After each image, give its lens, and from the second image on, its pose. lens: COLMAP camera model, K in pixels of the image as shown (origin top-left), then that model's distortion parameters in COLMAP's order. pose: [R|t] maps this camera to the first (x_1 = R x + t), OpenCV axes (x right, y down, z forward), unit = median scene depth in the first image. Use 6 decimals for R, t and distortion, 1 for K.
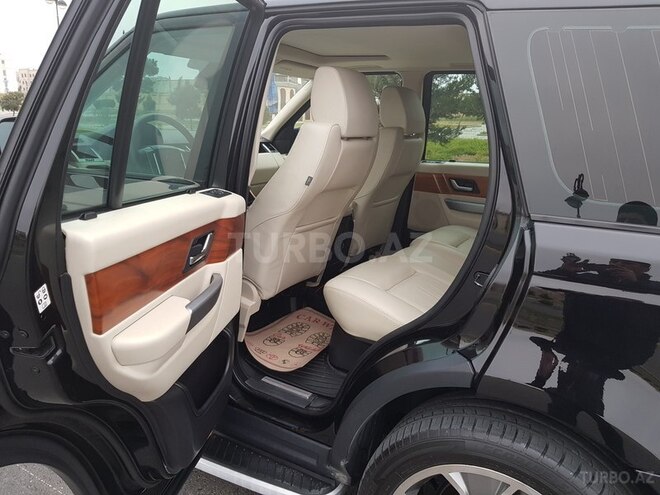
lens RADIAL K [[502.2, 0, 330.0], [0, 502.2, 247.5], [0, 0, 1]] dist [0.051941, -0.048457]
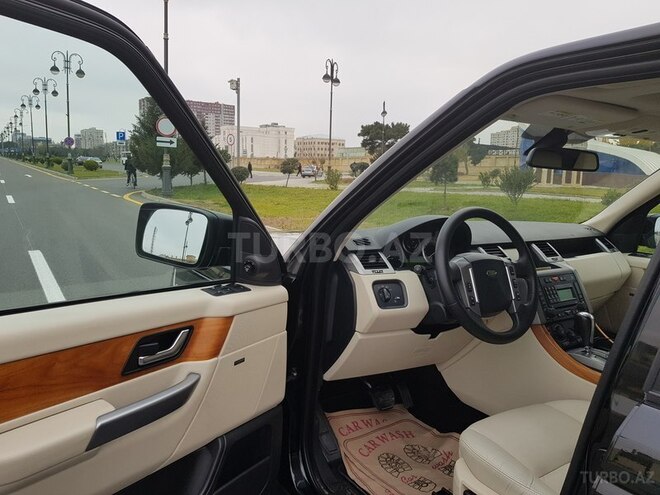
lens RADIAL K [[517.9, 0, 328.9], [0, 517.9, 238.5], [0, 0, 1]] dist [0.062732, -0.117933]
pose [[0.894638, 0.055727, -0.443304, -0.092653], [-0.115700, 0.987242, -0.109391, -0.055793], [0.431552, 0.149156, 0.889671, 0.137278]]
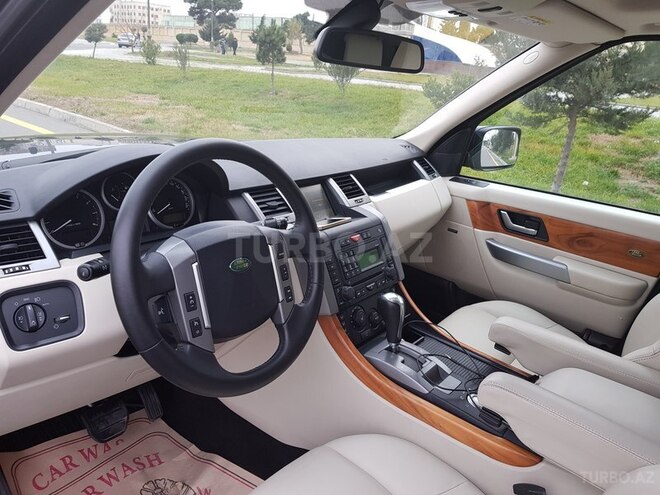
lens RADIAL K [[517.9, 0, 328.9], [0, 517.9, 238.5], [0, 0, 1]] dist [0.062732, -0.117933]
pose [[0.986469, 0.100321, -0.129671, -0.092074], [-0.090426, 0.992678, 0.080082, -0.103698], [0.136756, -0.067273, 0.988318, 0.289535]]
